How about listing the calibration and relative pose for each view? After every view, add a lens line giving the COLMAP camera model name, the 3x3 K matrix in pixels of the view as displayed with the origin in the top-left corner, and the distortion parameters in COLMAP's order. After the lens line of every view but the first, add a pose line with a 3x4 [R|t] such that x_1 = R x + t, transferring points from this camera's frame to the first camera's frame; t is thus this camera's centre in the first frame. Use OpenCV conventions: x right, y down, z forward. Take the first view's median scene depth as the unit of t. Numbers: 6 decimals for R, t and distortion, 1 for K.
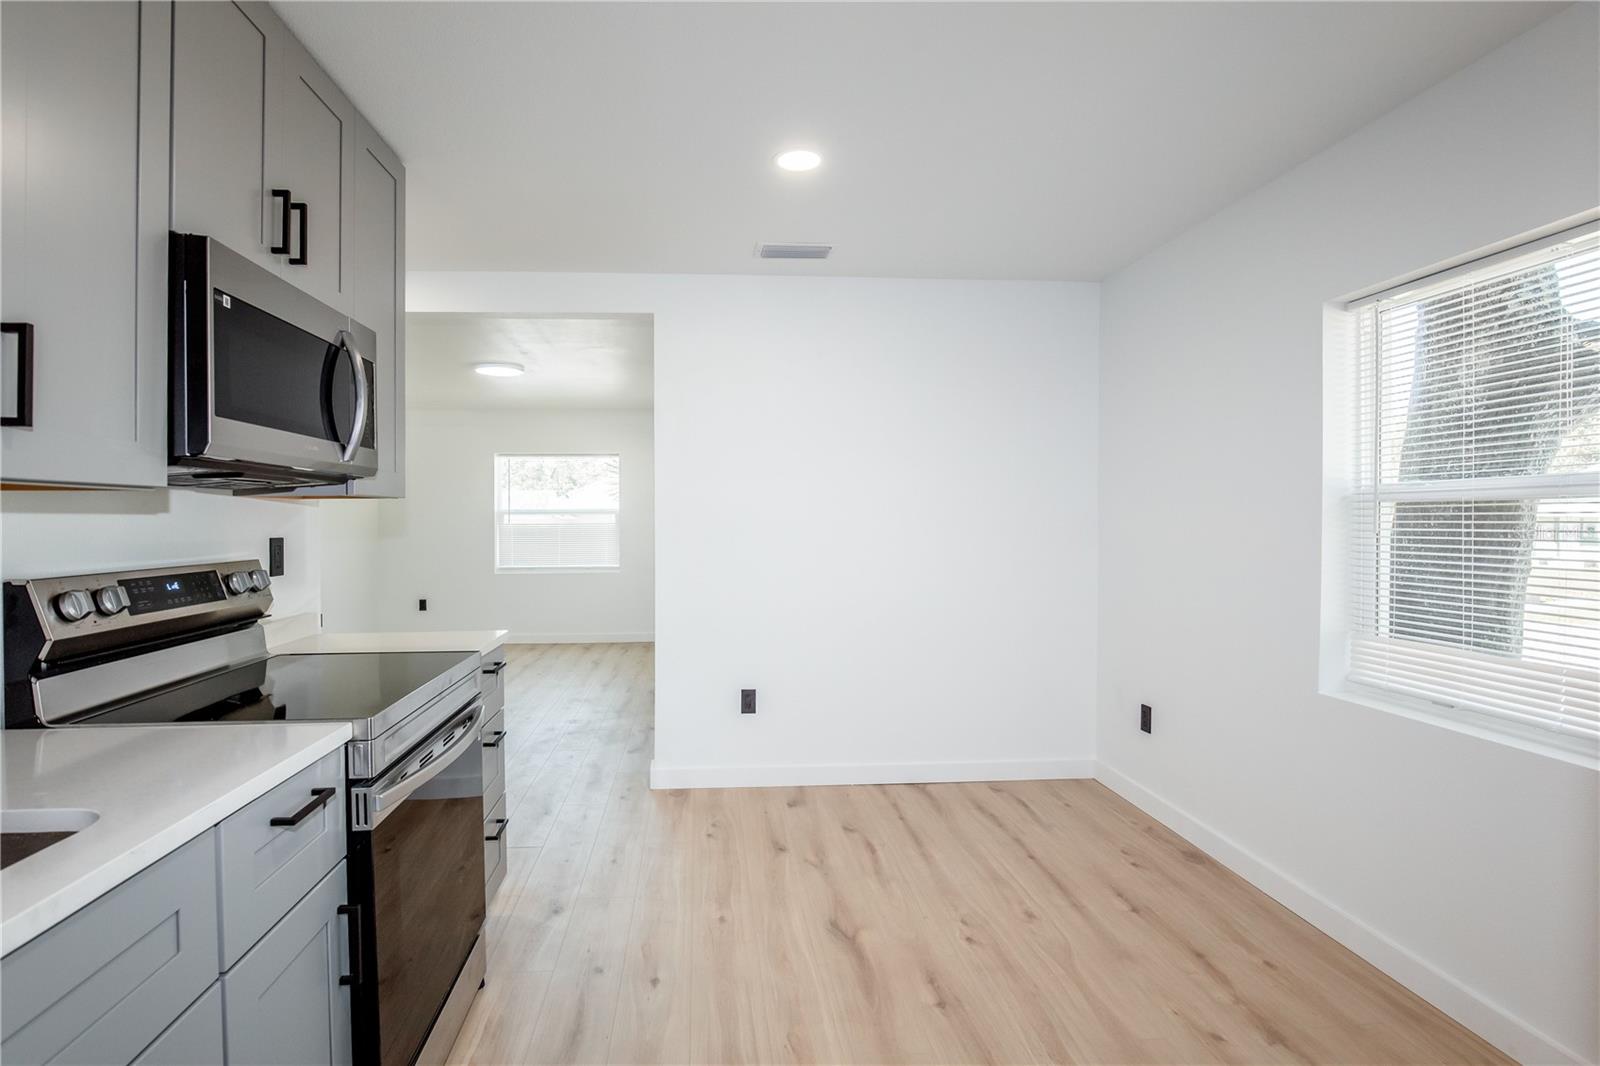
lens RADIAL K [[789.6, 0, 763.1], [0, 789.6, 530.9], [0, 0, 1]] dist [-0.001327, -0.000046]
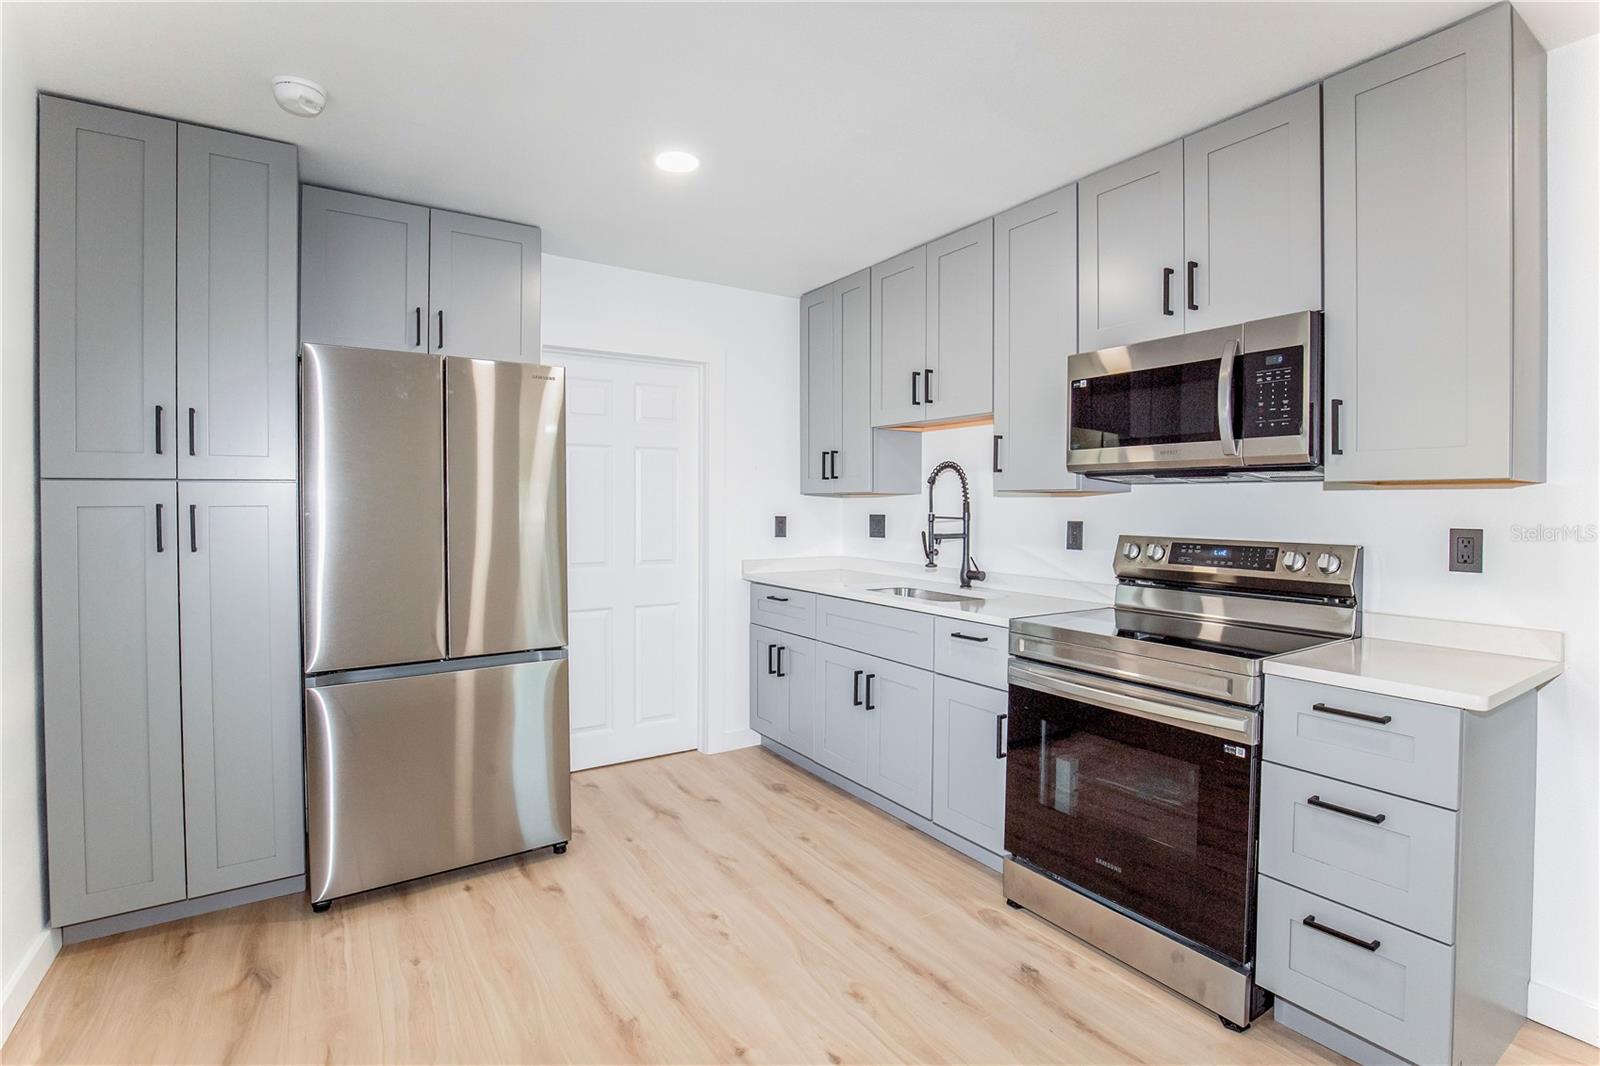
lens RADIAL K [[756.8, 0, 798.6], [0, 756.8, 505.9], [0, 0, 1]] dist [-0.029527, 0.000671]
pose [[-0.876477, -0.002472, -0.481437, 0.348231], [-0.012562, 0.999764, 0.017735, -0.017837], [0.481280, 0.021592, -0.876301, 1.080007]]
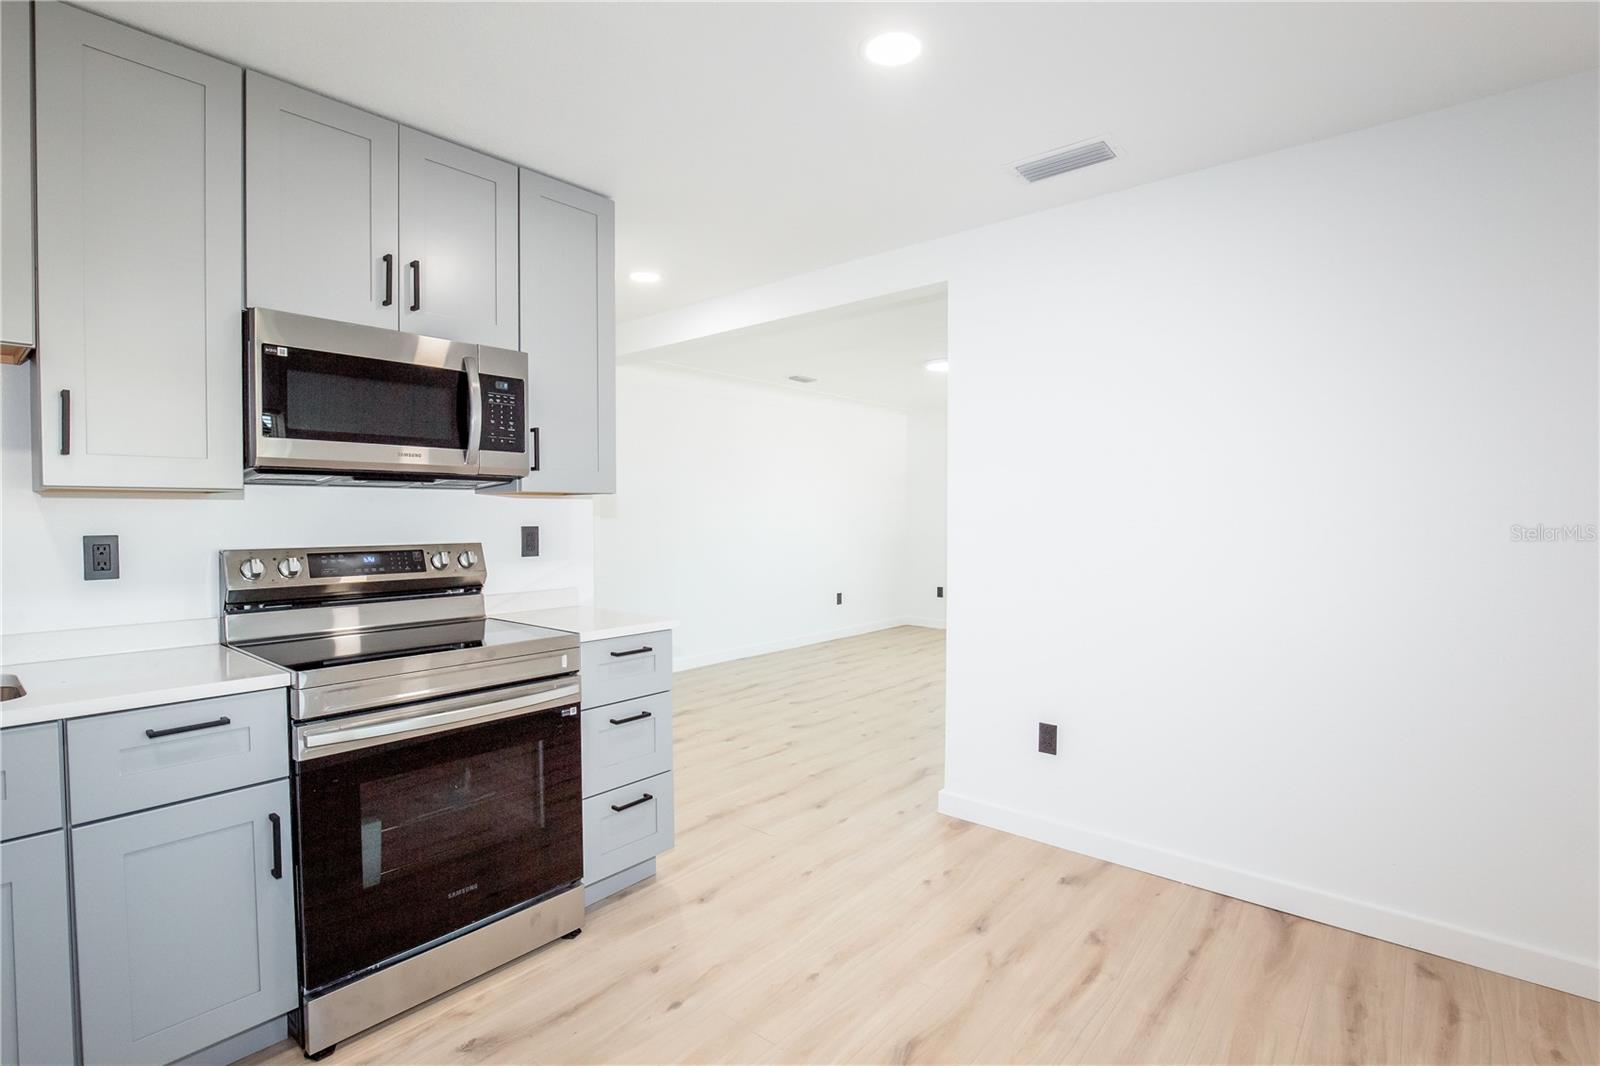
lens RADIAL K [[755.4, 0, 800.0], [0, 755.4, 533.0], [0, 0, 1]] dist [-0.024002, 0.000672]
pose [[0.712879, 0.020300, -0.700993, 0.428367], [-0.012115, 0.999788, 0.016632, -0.004943], [0.701182, -0.003365, 0.712974, 0.348782]]
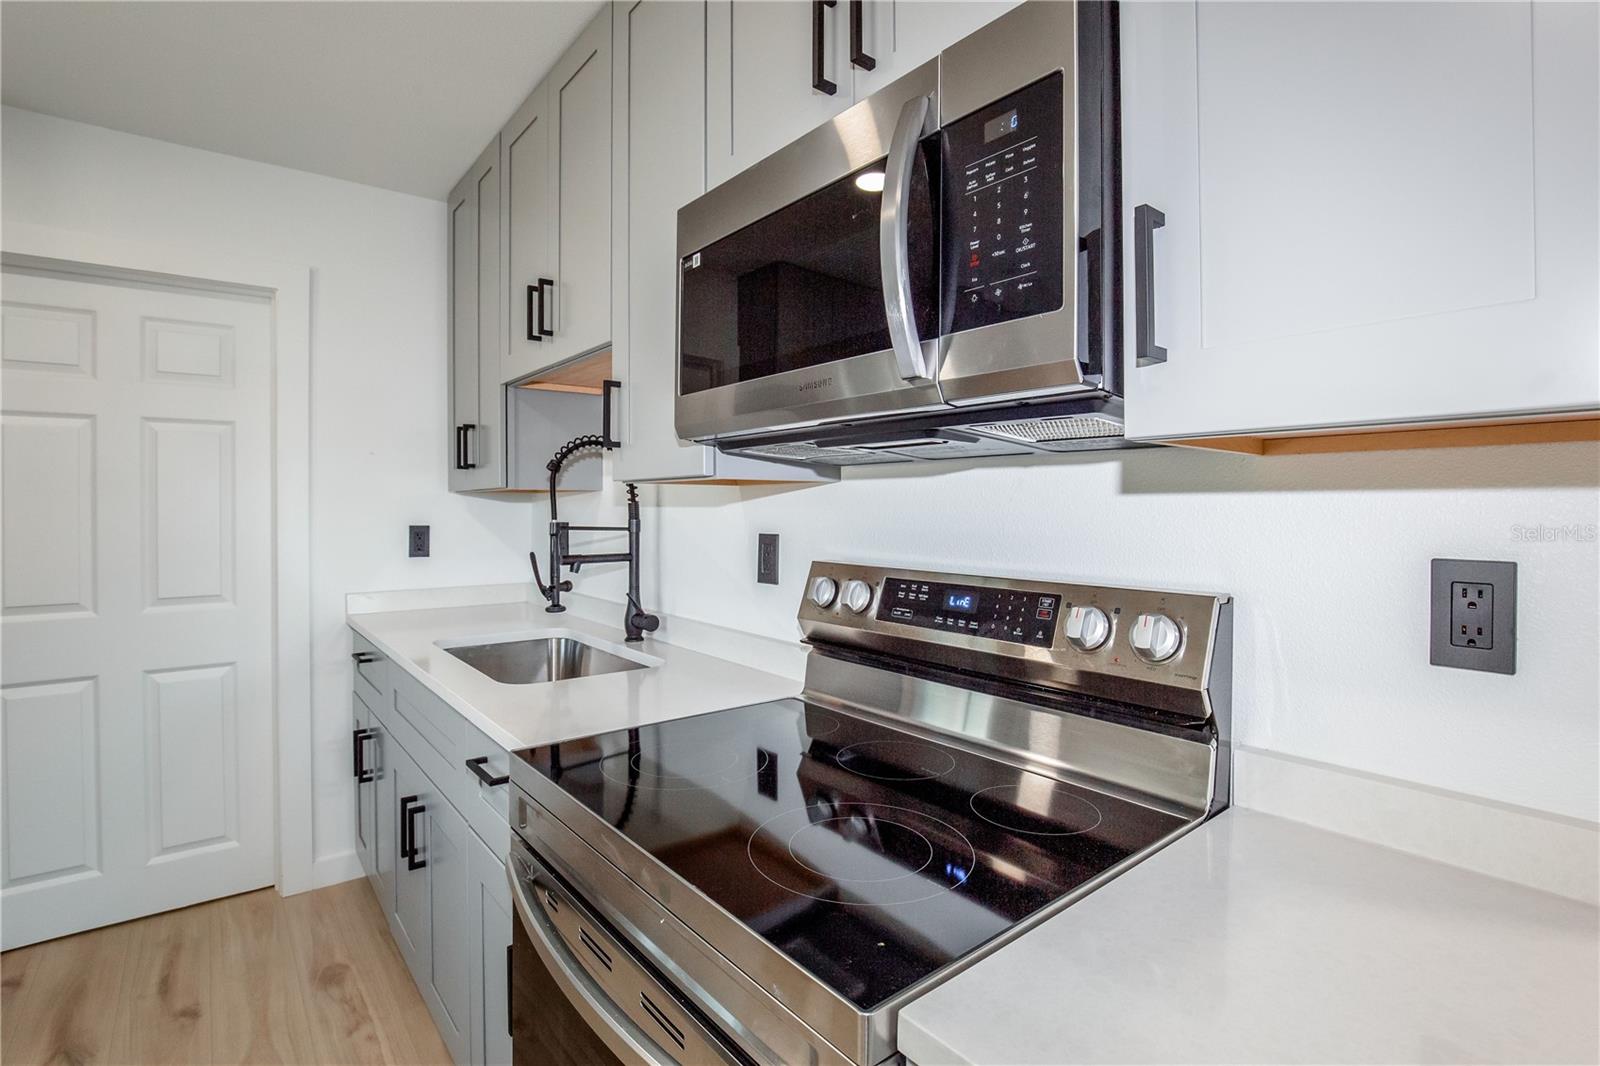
lens RADIAL K [[756.8, 0, 798.6], [0, 756.8, 505.9], [0, 0, 1]] dist [-0.029527, 0.000671]
pose [[-0.825000, 0.001213, -0.565131, -0.146163], [-0.007569, 0.999884, 0.013195, -0.013689], [0.565082, 0.015163, -0.824896, 0.870499]]
